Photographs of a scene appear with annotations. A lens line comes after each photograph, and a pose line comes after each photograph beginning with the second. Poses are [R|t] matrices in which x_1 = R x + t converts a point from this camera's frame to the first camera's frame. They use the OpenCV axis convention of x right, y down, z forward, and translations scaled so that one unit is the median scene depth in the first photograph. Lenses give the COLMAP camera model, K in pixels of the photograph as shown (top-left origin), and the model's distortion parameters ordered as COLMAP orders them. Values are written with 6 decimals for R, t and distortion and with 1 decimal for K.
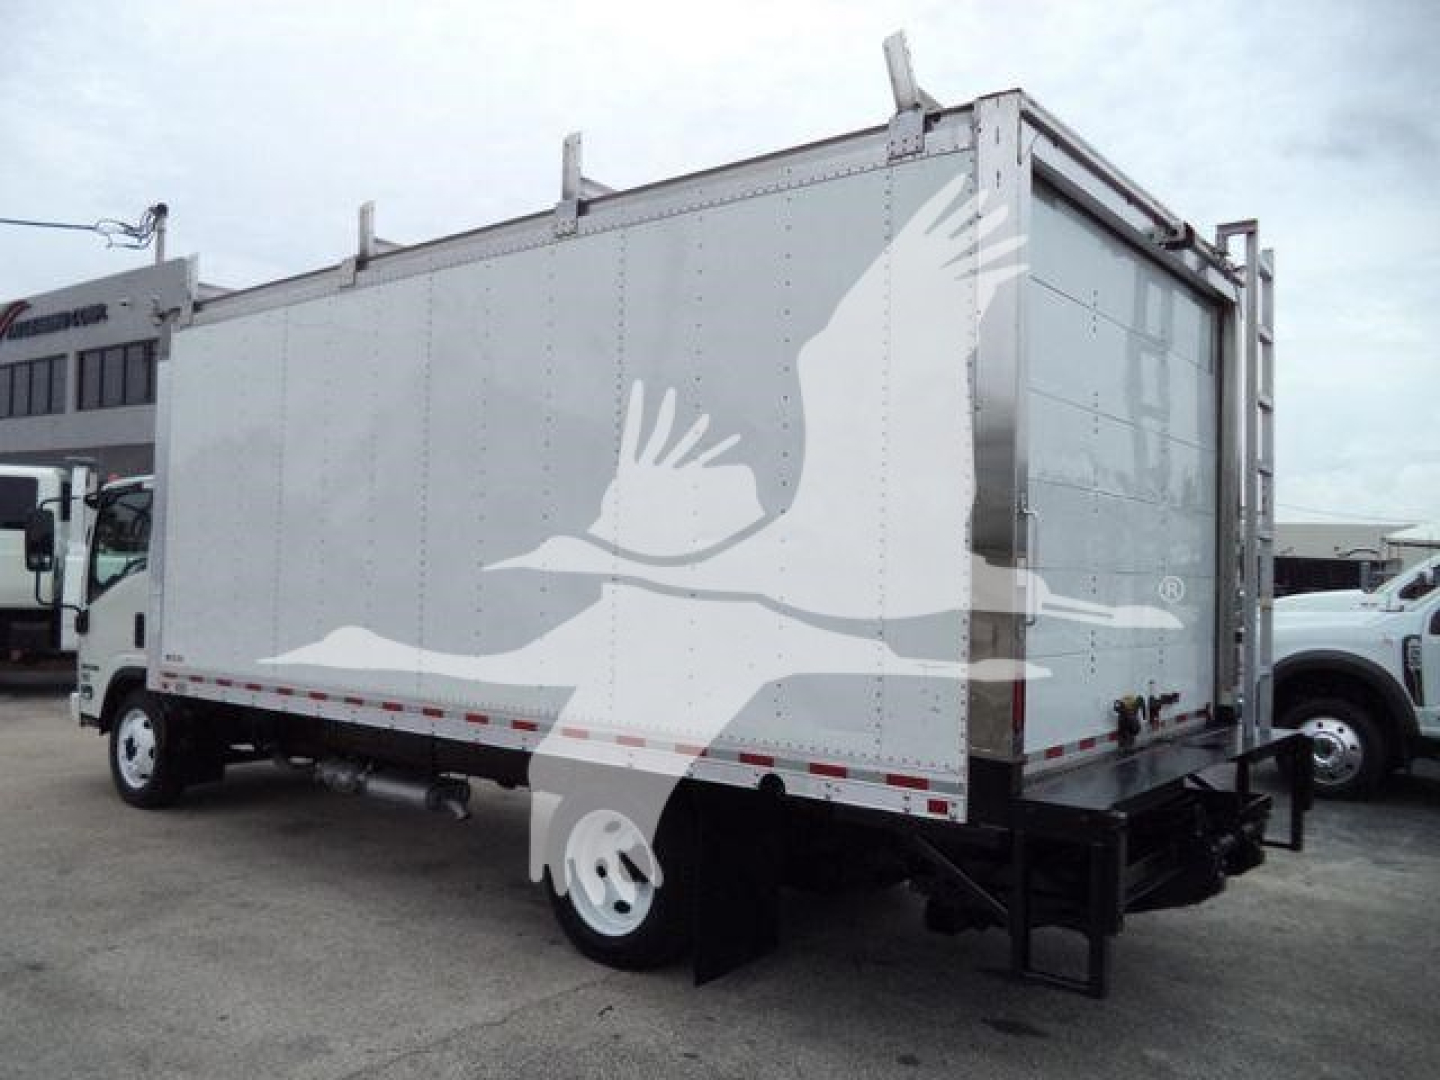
lens RADIAL K [[1154.8, 0, 720.0], [0, 1154.8, 540.0], [0, 0, 1]] dist [-0.015262, -0.009633]
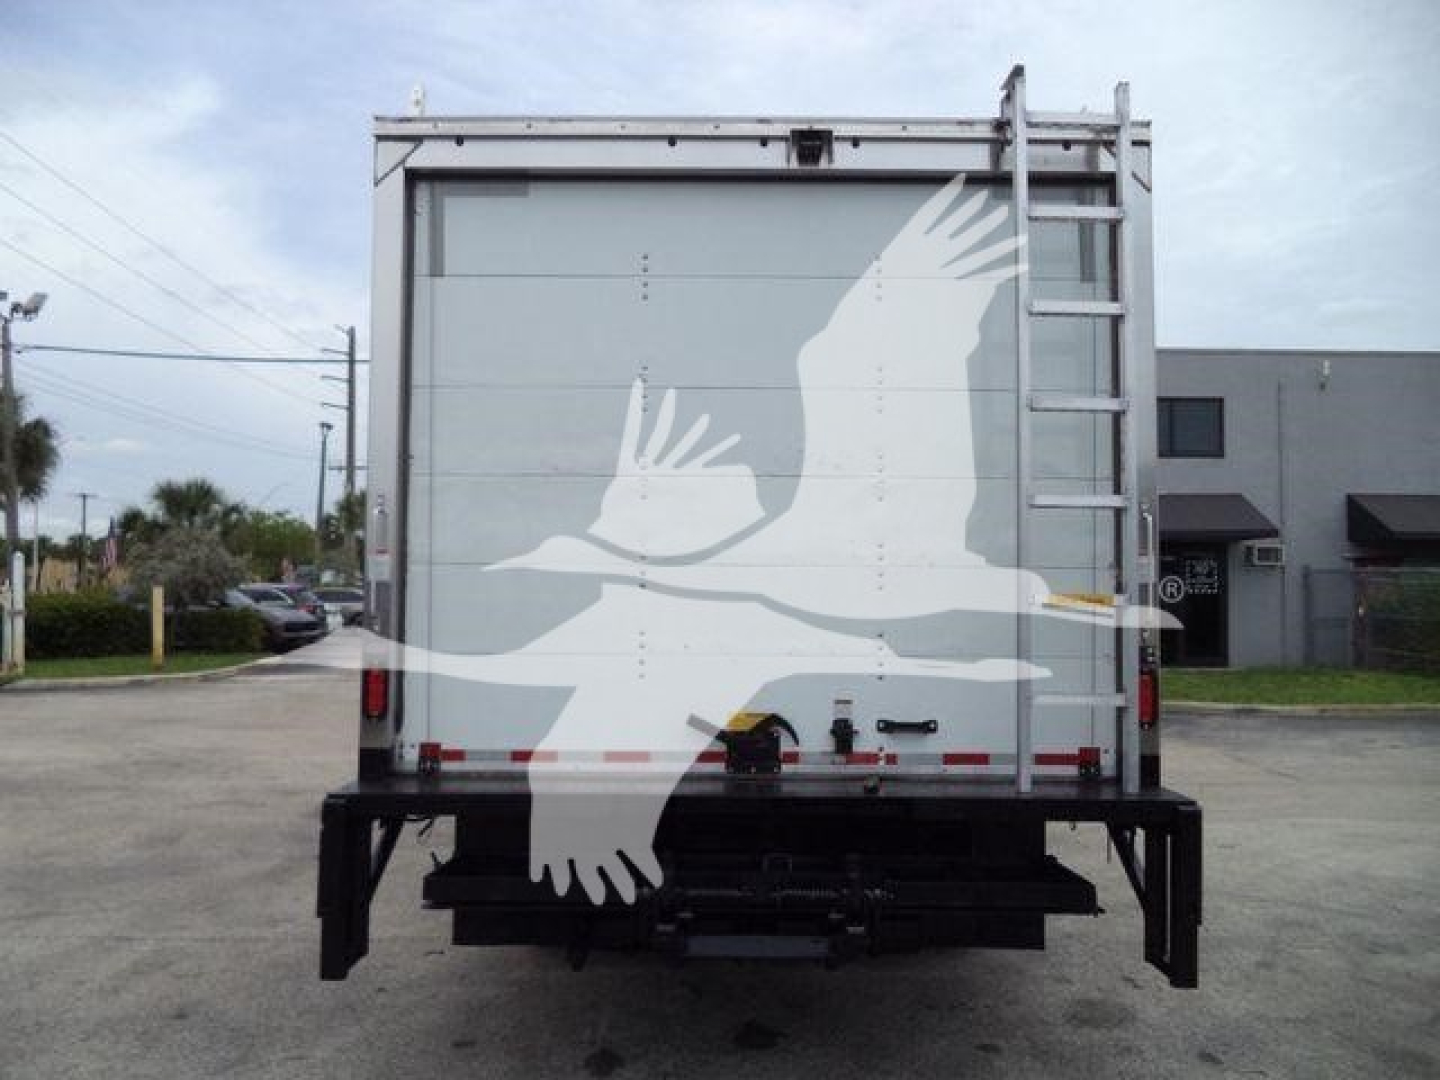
lens RADIAL K [[1162.8, 0, 735.2], [0, 1162.8, 538.8], [0, 0, 1]] dist [-0.014211, -0.011299]
pose [[0.626995, -0.066942, -0.776142, 0.955934], [0.033163, 0.997692, -0.059260, 0.056024], [0.778317, 0.011416, 0.627767, 0.437812]]
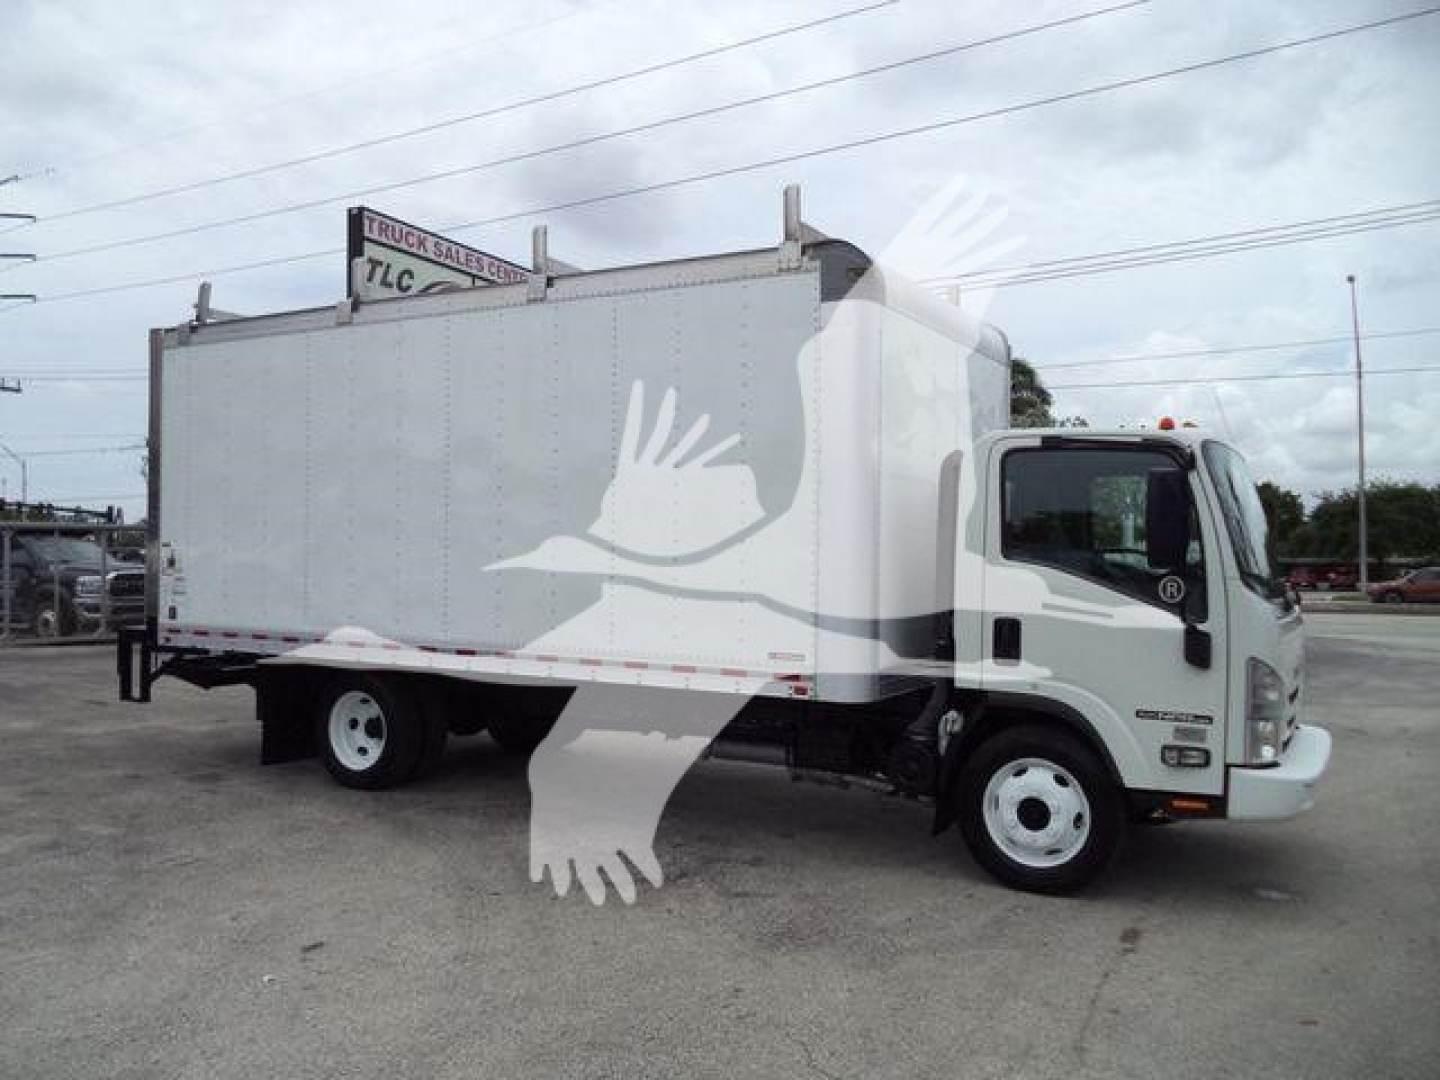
lens RADIAL K [[1175.9, 0, 726.2], [0, 1175.9, 536.4], [0, 0, 1]] dist [-0.013123, -0.010978]
pose [[-0.988958, -0.036289, -0.143686, -0.098126], [-0.030108, 0.998535, -0.044962, 0.097128], [0.145107, -0.040140, -0.988601, 3.055178]]
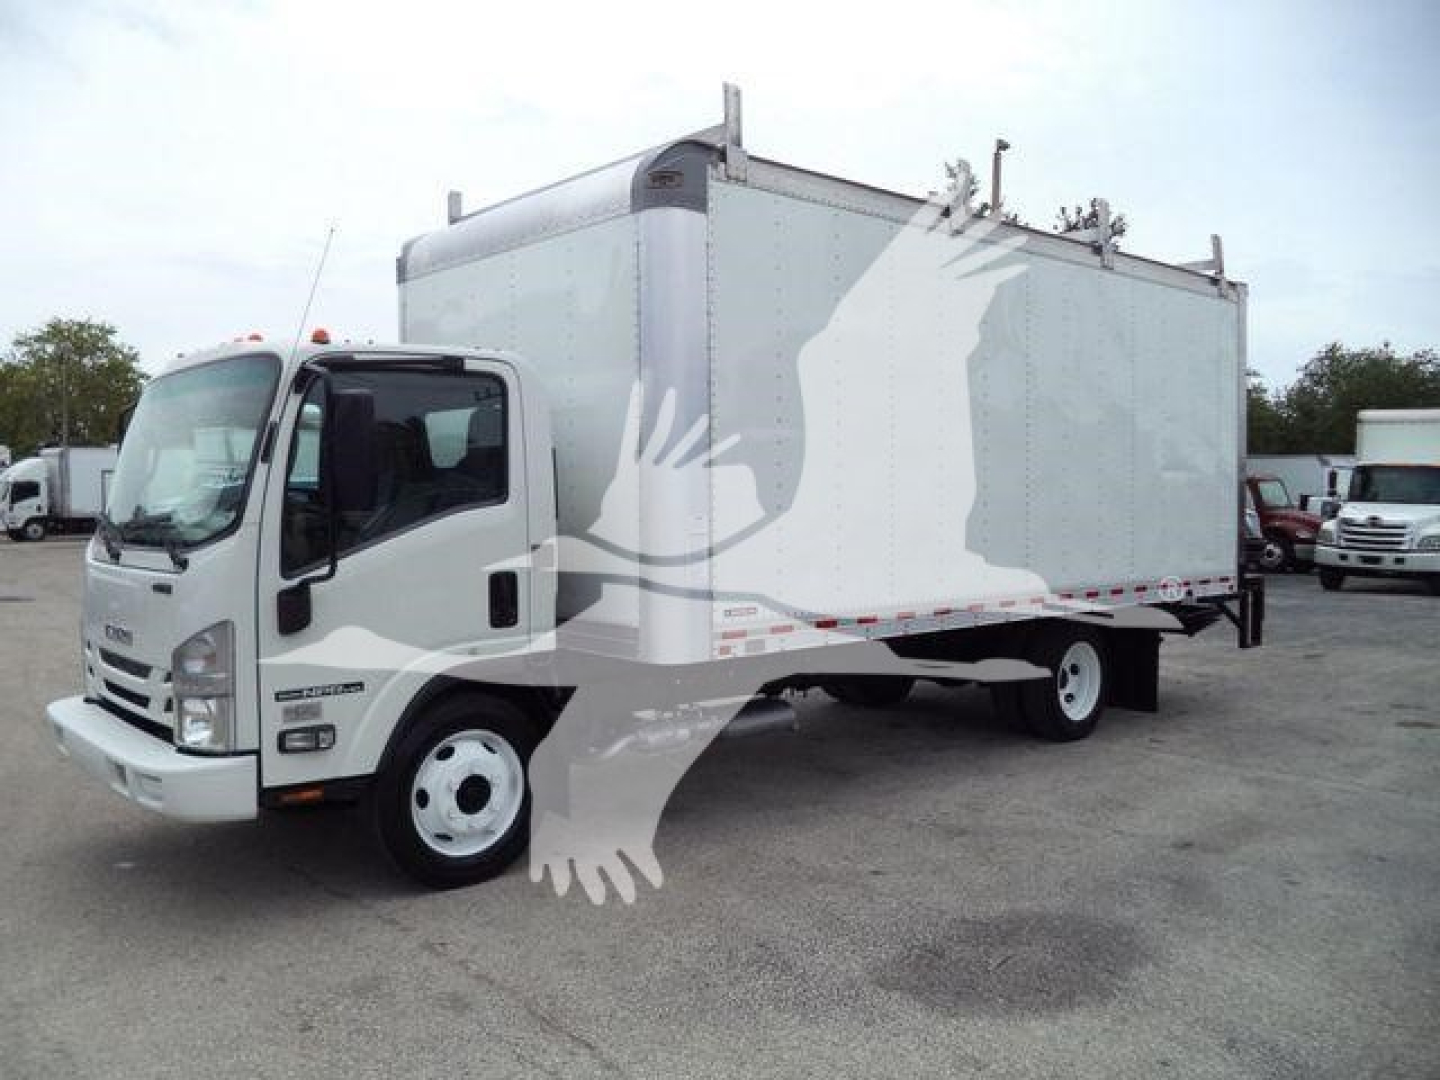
lens RADIAL K [[1181.6, 0, 720.0], [0, 1181.6, 540.0], [0, 0, 1]] dist [-0.007310, -0.012583]
pose [[0.159675, -0.064170, 0.985082, -1.806513], [-0.033674, 0.996950, 0.070401, -0.005471], [-0.986595, -0.044413, 0.157027, 1.223545]]
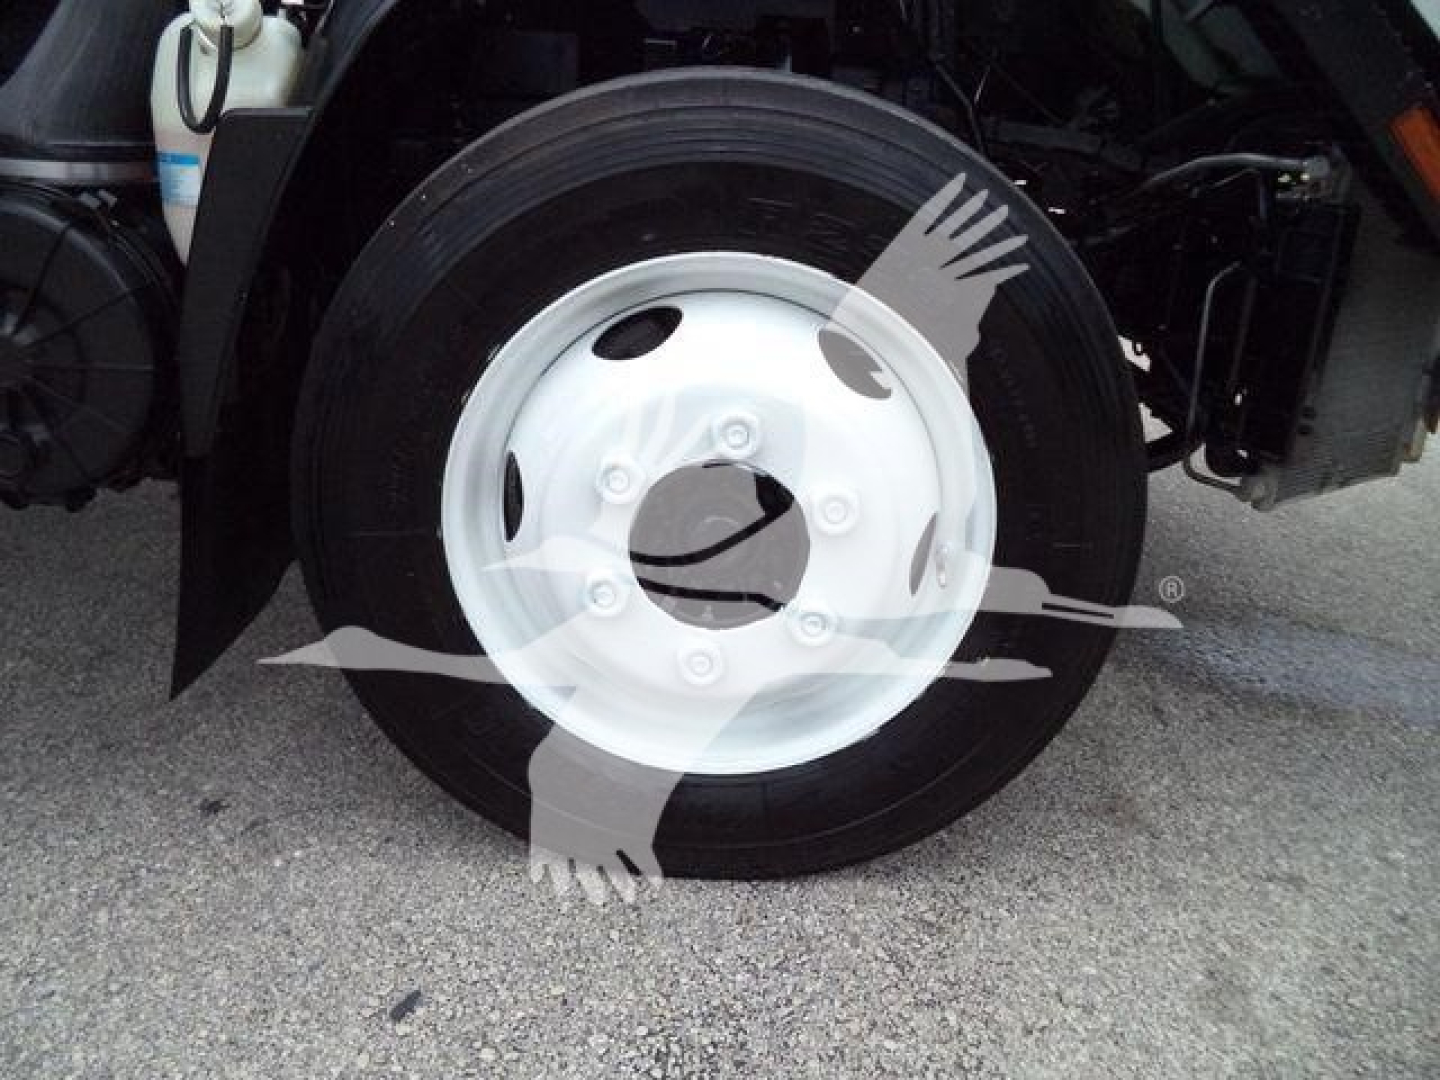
lens RADIAL K [[1181.6, 0, 720.0], [0, 1181.6, 540.0], [0, 0, 1]] dist [-0.007310, -0.012583]
pose [[-0.783164, 0.146667, -0.604271, -0.448949], [-0.051299, 0.953233, 0.297852, 0.245180], [0.619696, 0.264265, -0.739013, 2.085277]]
